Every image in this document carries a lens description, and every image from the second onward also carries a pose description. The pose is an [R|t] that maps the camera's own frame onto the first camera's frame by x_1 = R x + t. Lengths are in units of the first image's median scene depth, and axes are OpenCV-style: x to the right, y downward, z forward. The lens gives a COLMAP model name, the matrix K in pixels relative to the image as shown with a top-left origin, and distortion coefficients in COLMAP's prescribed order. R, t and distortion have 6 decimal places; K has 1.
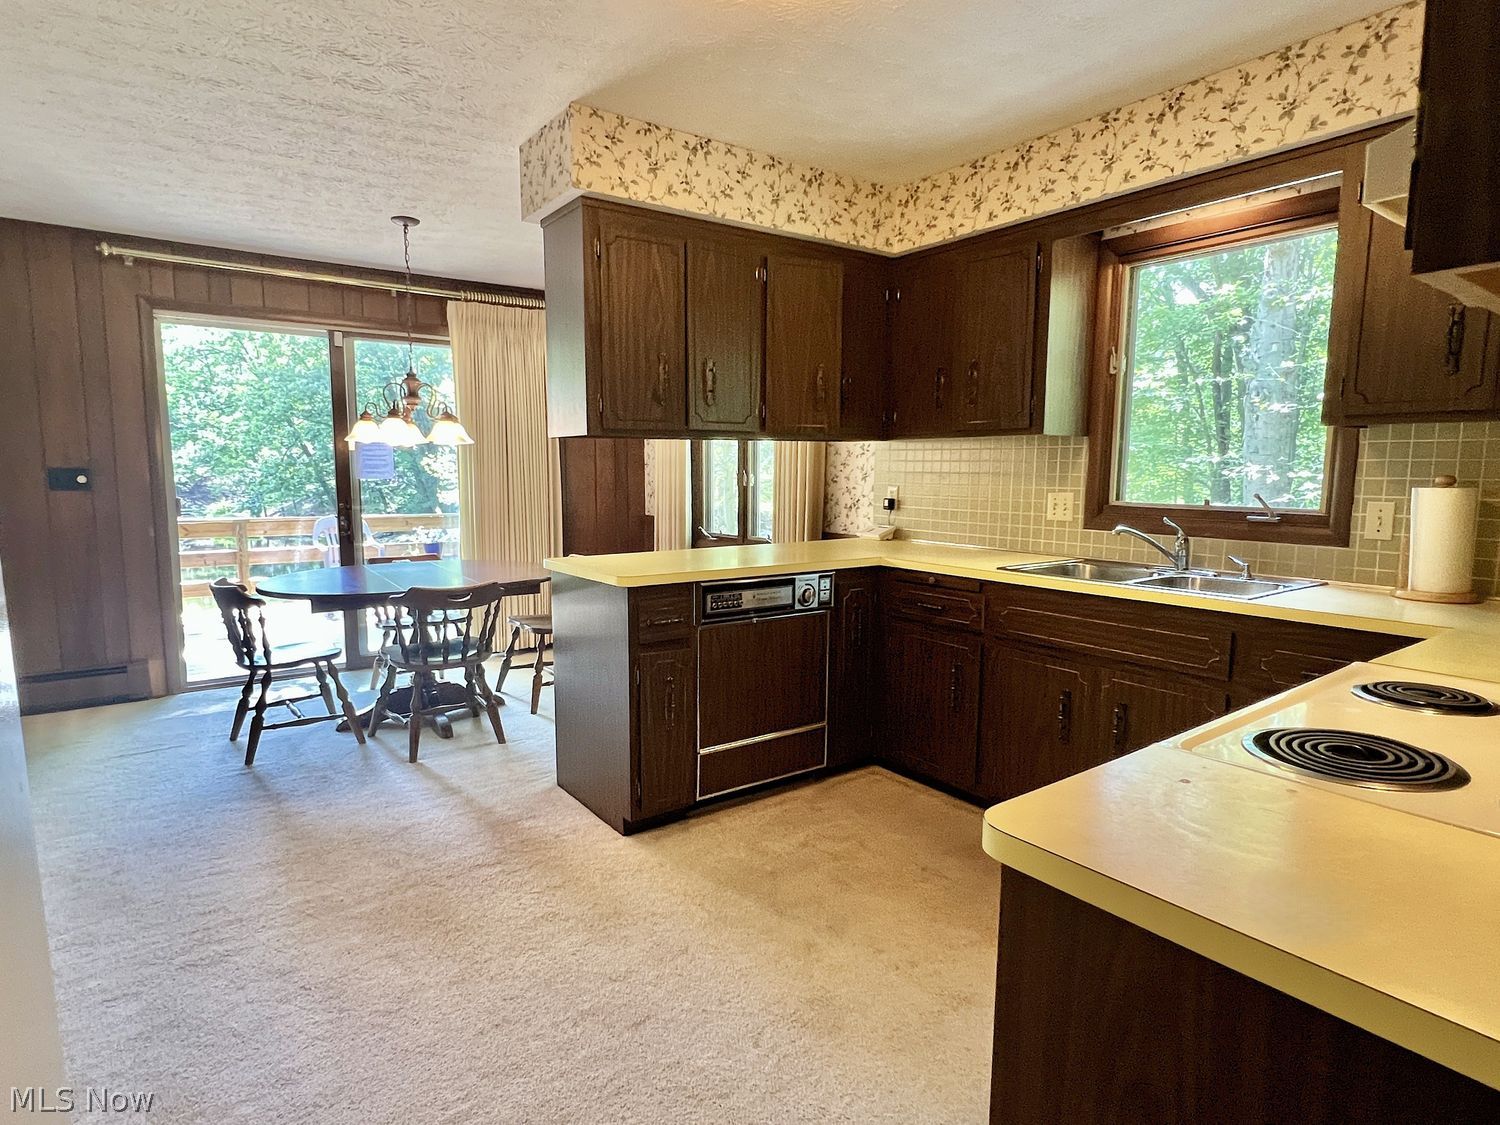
lens RADIAL K [[801.8, 0, 736.9], [0, 801.8, 566.2], [0, 0, 1]] dist [-0.001274, -0.000311]
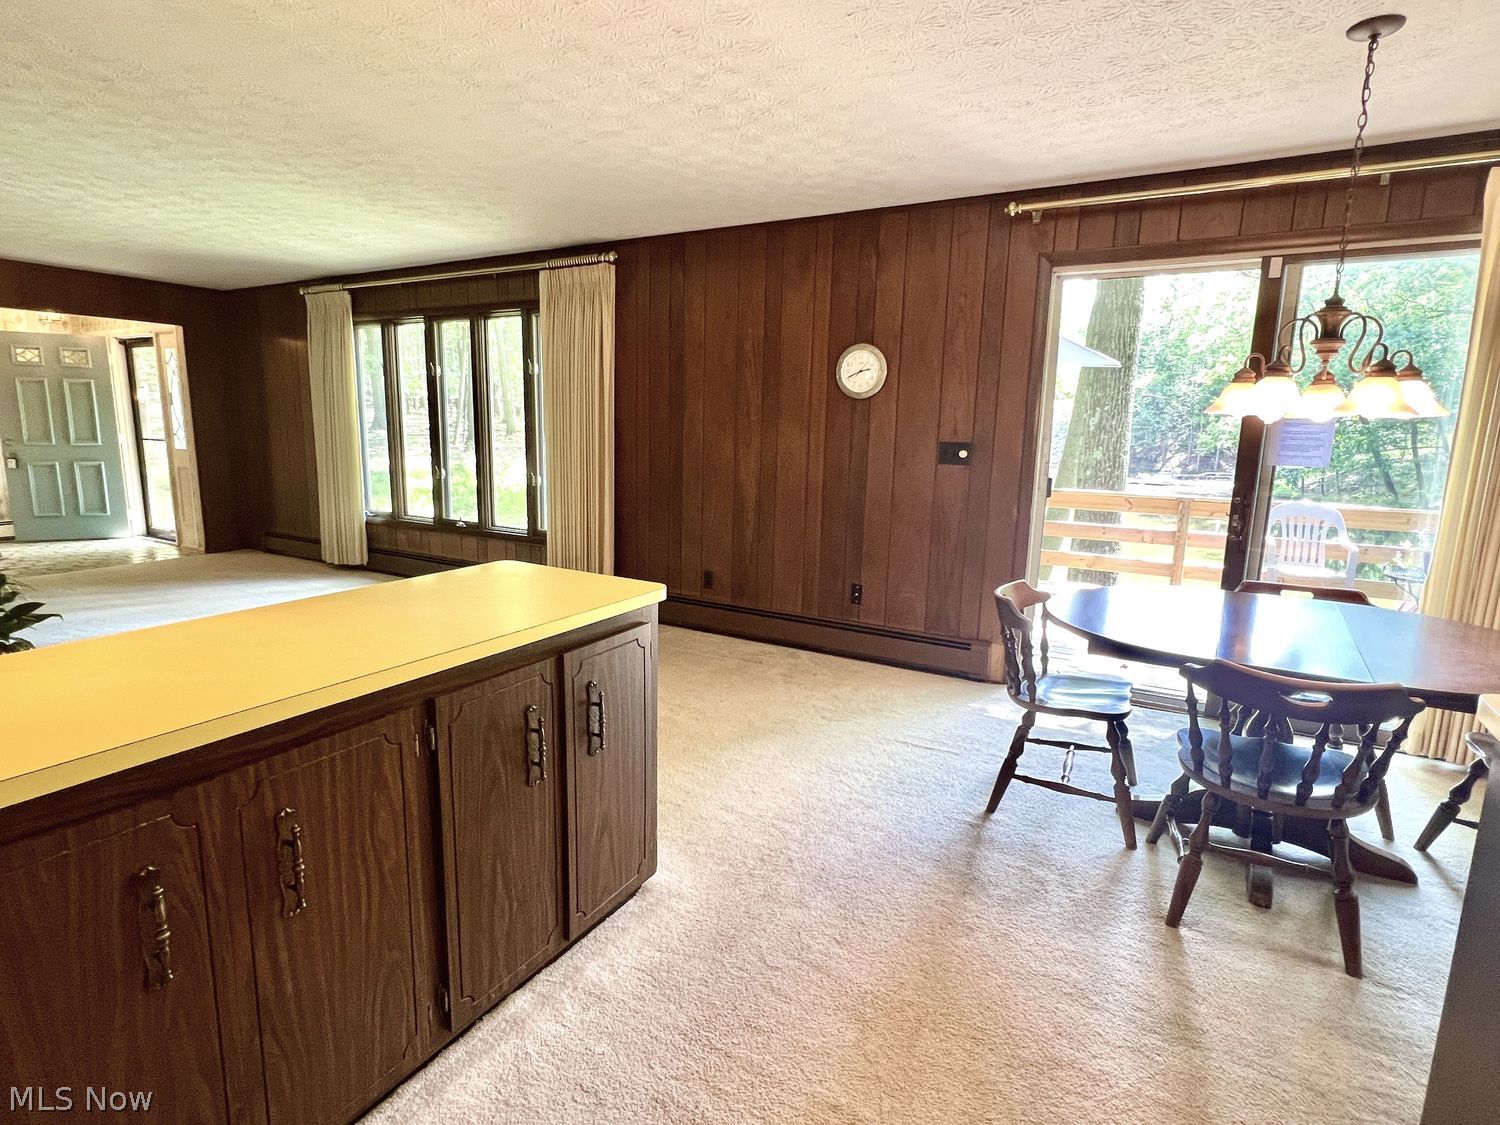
lens RADIAL K [[776.2, 0, 750.0], [0, 776.2, 562.5], [0, 0, 1]] dist [-0.001295, 0.001235]
pose [[0.406483, 0.165005, -0.898635, -0.030646], [-0.127689, 0.984164, 0.122951, -0.061722], [0.904692, 0.064768, 0.421115, 0.367875]]
